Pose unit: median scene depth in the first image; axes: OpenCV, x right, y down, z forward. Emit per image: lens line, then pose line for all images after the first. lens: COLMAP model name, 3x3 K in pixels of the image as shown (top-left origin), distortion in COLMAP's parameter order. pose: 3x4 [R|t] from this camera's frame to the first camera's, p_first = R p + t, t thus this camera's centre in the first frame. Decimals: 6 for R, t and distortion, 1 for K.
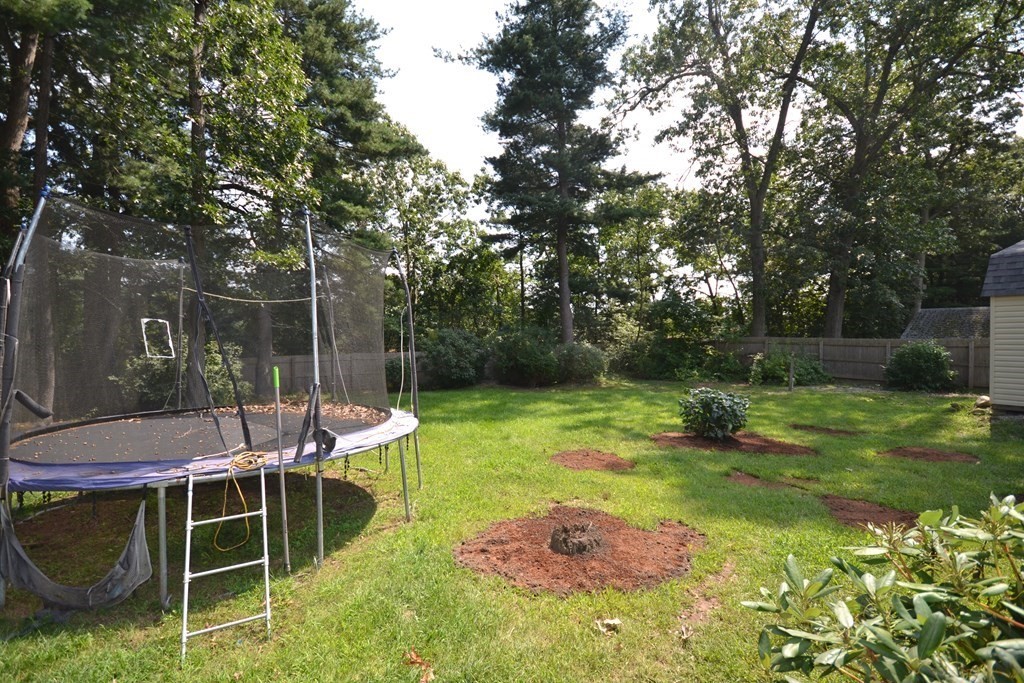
lens RADIAL K [[467.1, 0, 510.2], [0, 467.1, 343.3], [0, 0, 1]] dist [0.002273, 0.000117]
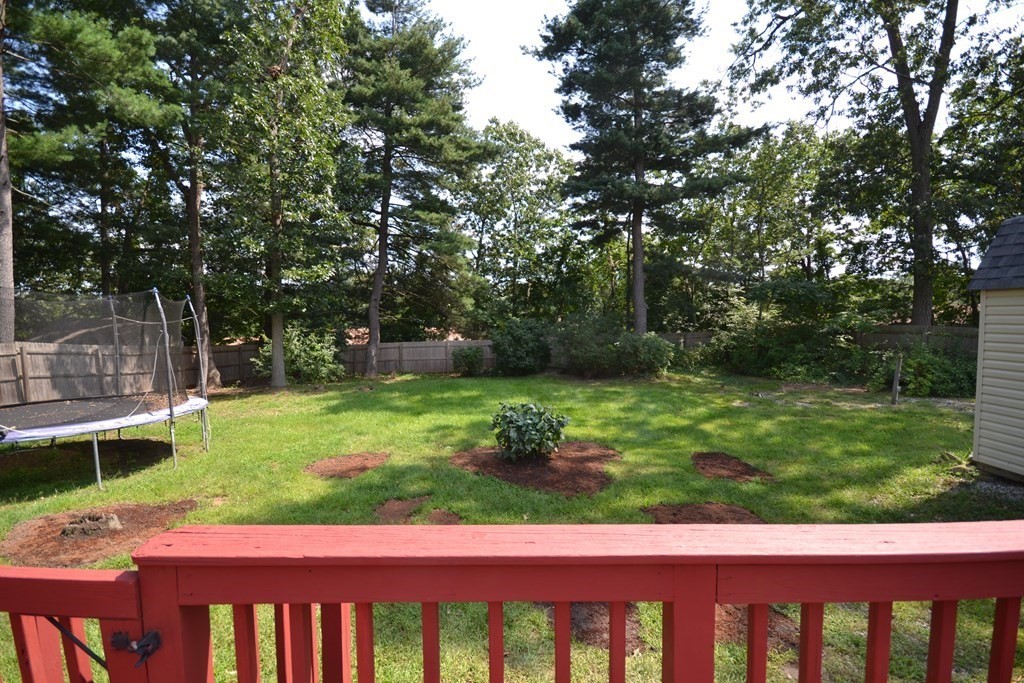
lens RADIAL K [[457.2, 0, 515.0], [0, 457.2, 343.6], [0, 0, 1]] dist [-0.000729, -0.004944]
pose [[0.890531, 0.017066, -0.454603, 0.310047], [0.006027, 0.998766, 0.049300, -0.025583], [0.454883, -0.046643, 0.889329, 0.072064]]
